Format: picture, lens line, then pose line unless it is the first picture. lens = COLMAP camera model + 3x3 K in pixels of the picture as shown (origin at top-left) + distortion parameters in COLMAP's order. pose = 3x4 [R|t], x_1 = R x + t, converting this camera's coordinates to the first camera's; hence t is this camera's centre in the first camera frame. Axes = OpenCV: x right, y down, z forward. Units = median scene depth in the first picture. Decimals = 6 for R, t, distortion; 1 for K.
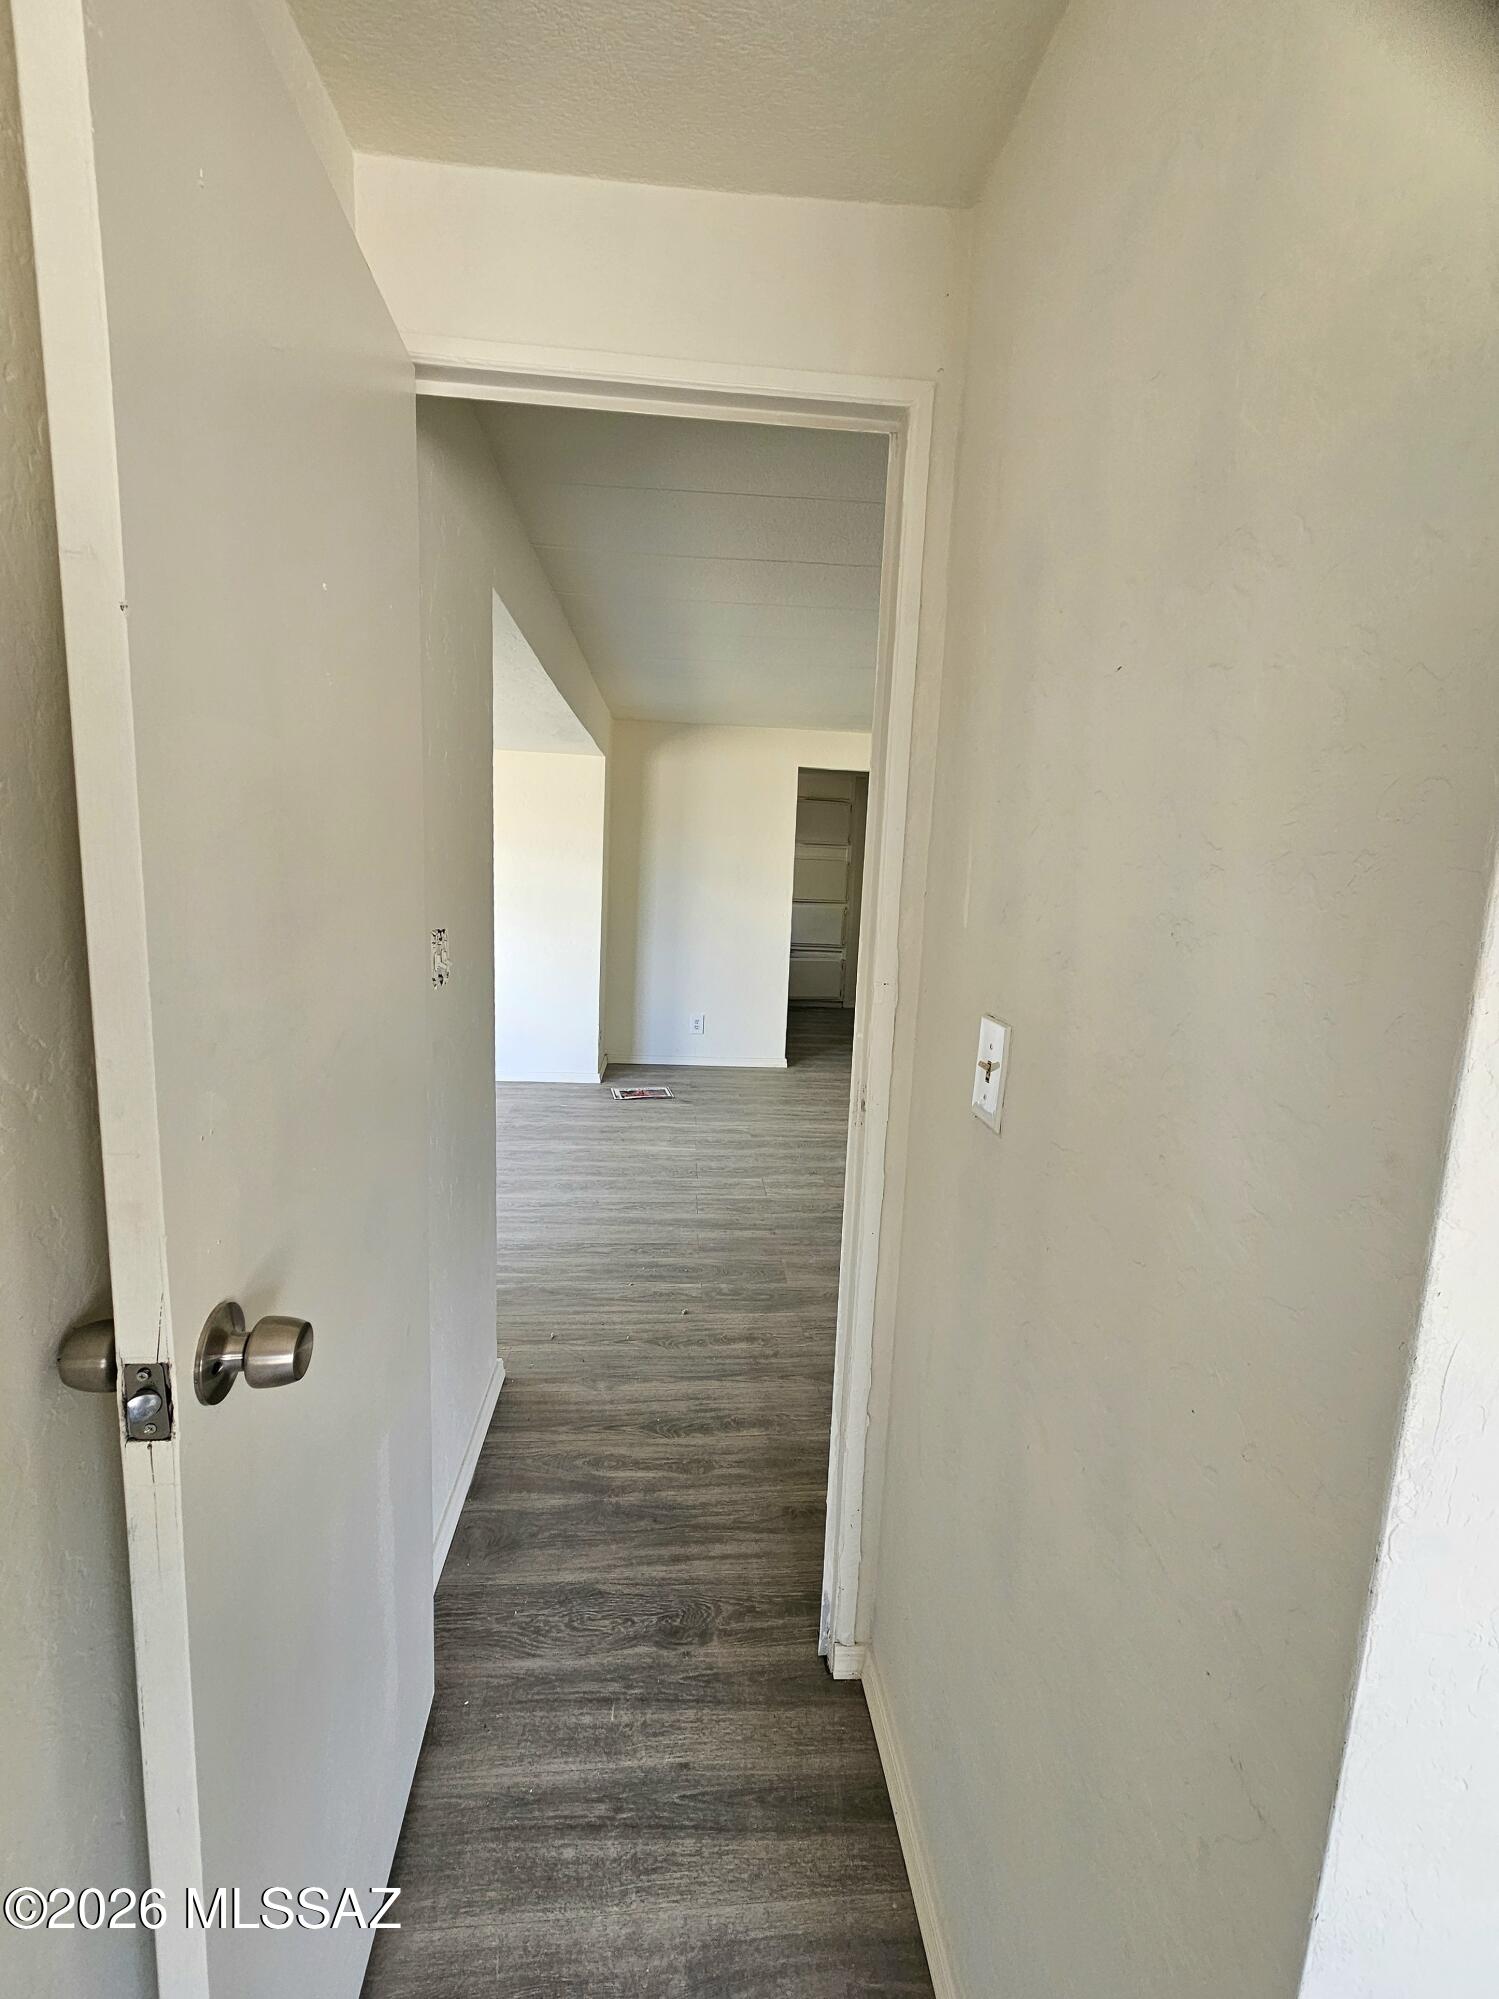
lens RADIAL K [[827.3, 0, 749.5], [0, 827.3, 999.5], [0, 0, 1]] dist [-0.001821, -0.000499]
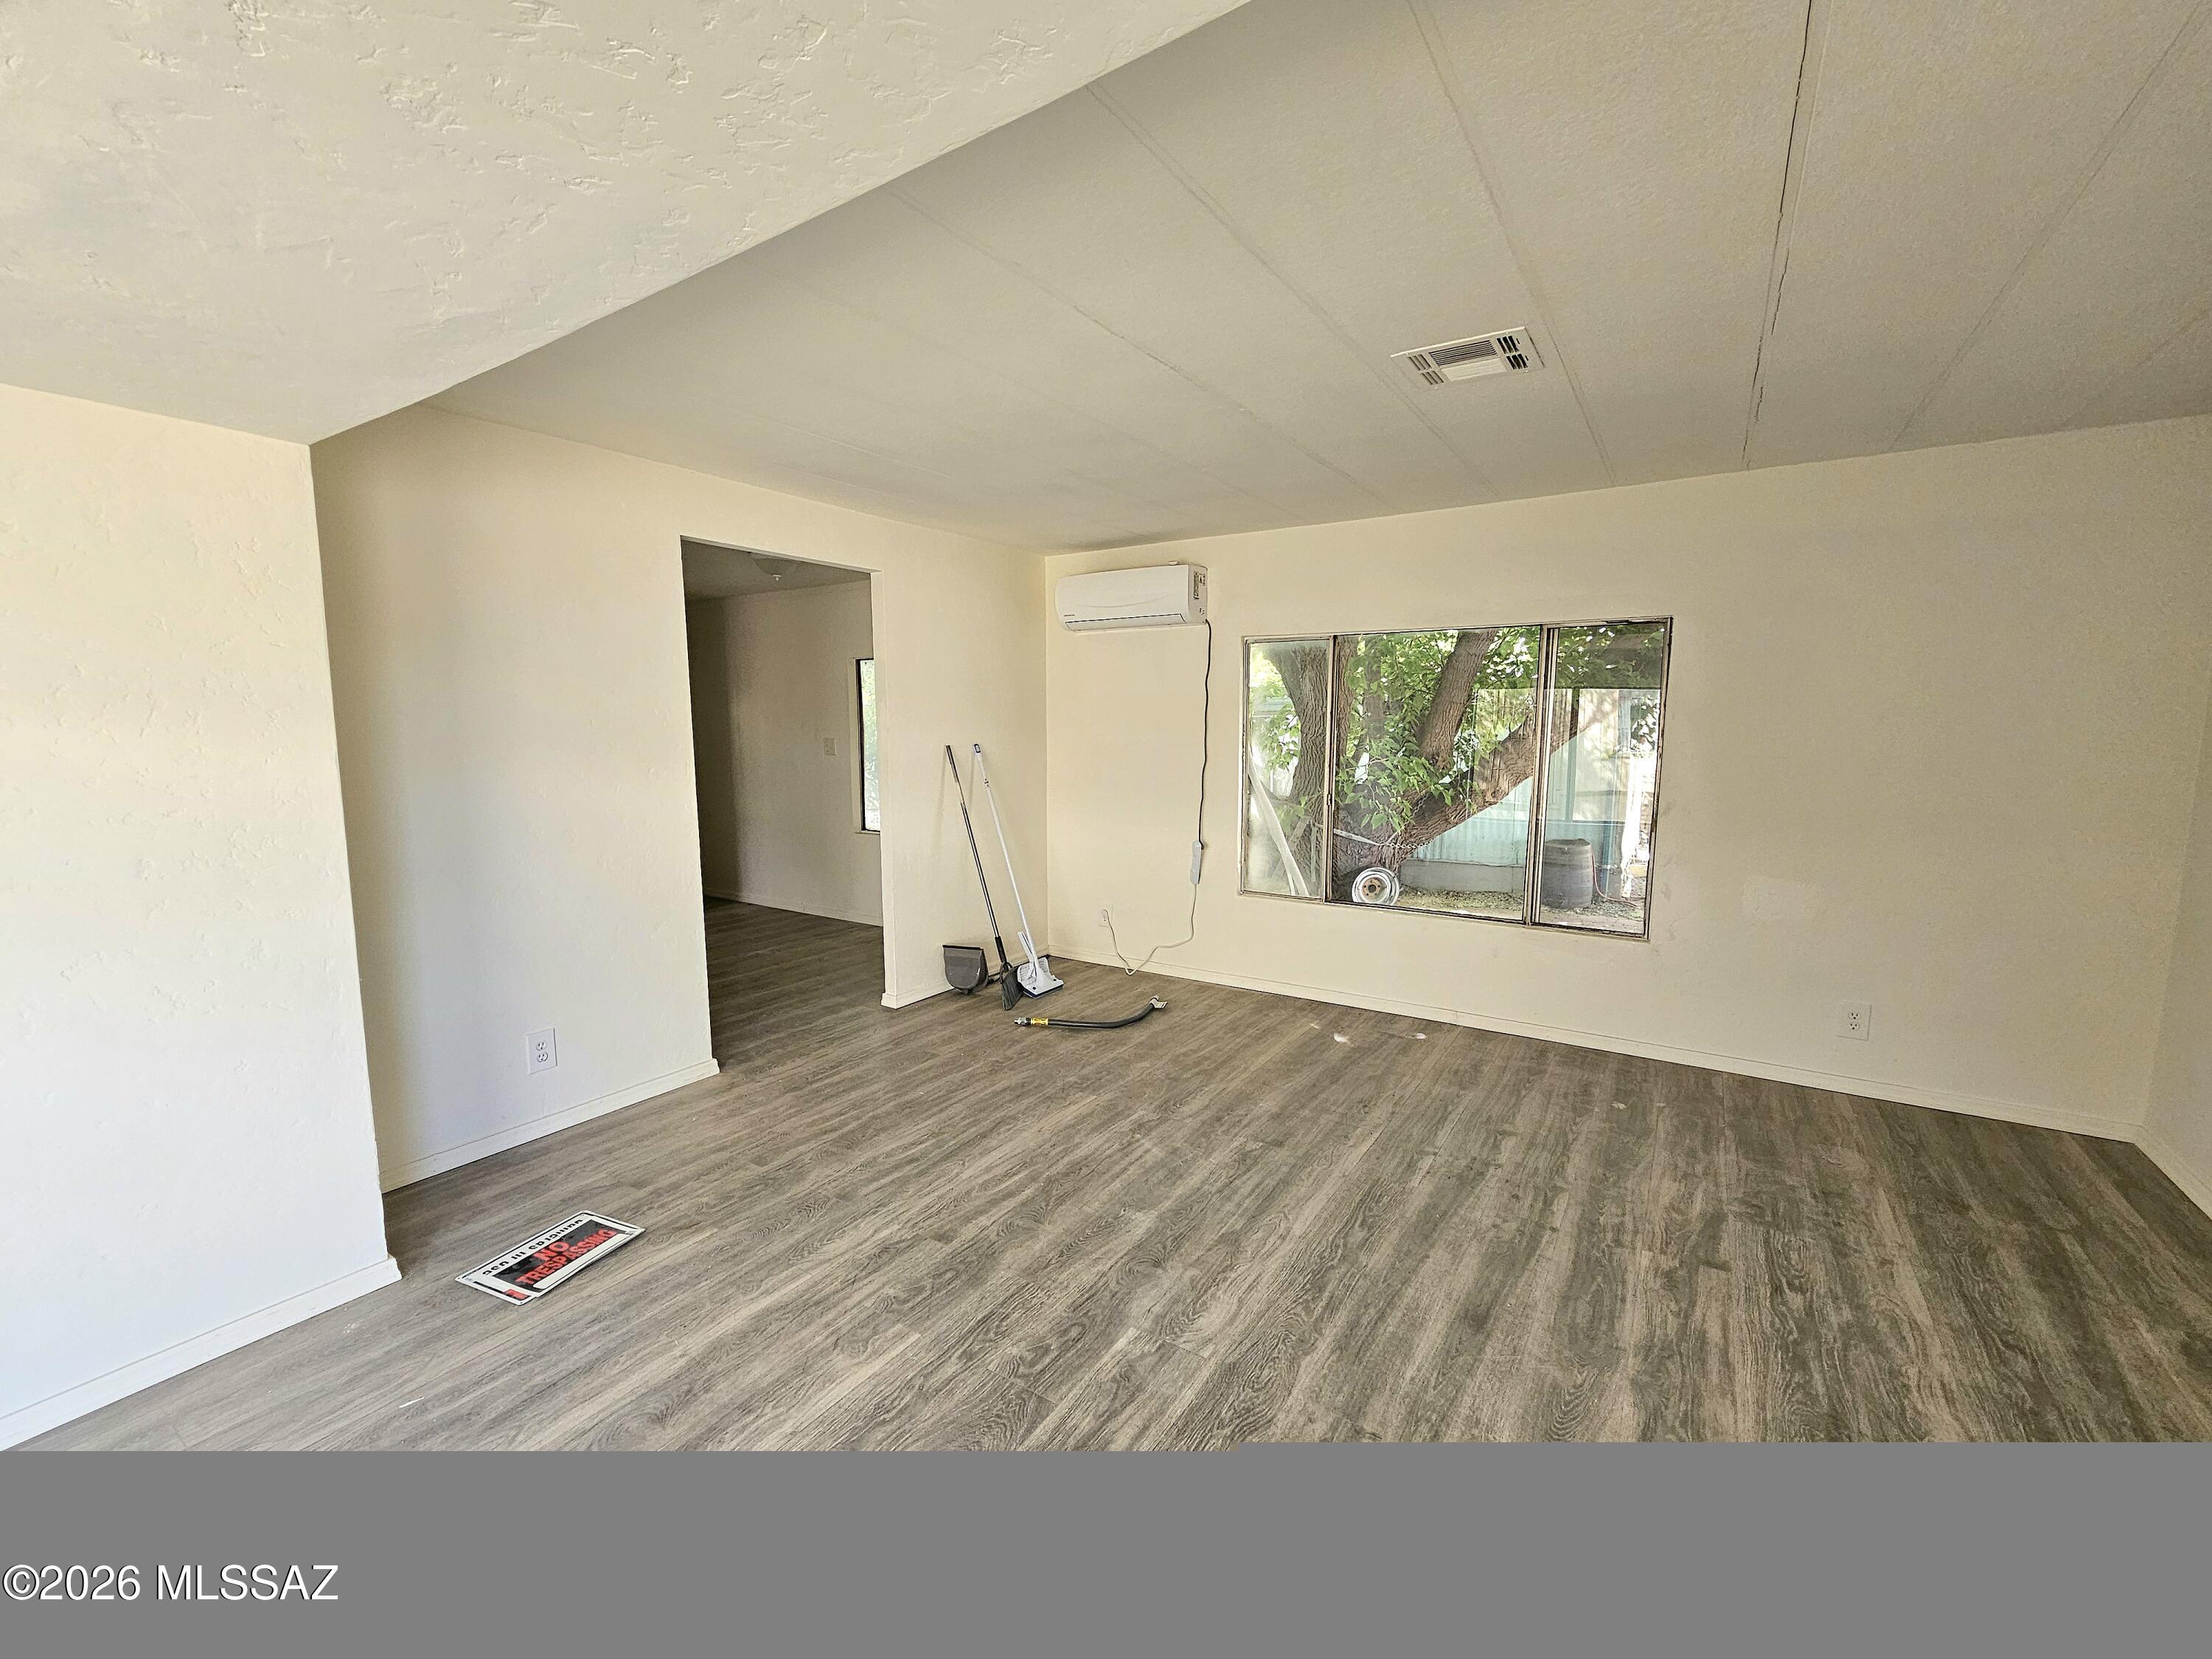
lens RADIAL K [[915.4, 0, 1106.0], [0, 915.4, 829.5], [0, 0, 1]] dist [-0.001821, -0.000499]
pose [[0.632201, -0.142198, 0.761644, -0.327355], [0.153380, 0.986529, 0.056871, -0.104060], [-0.759472, 0.080867, 0.645495, 0.530693]]
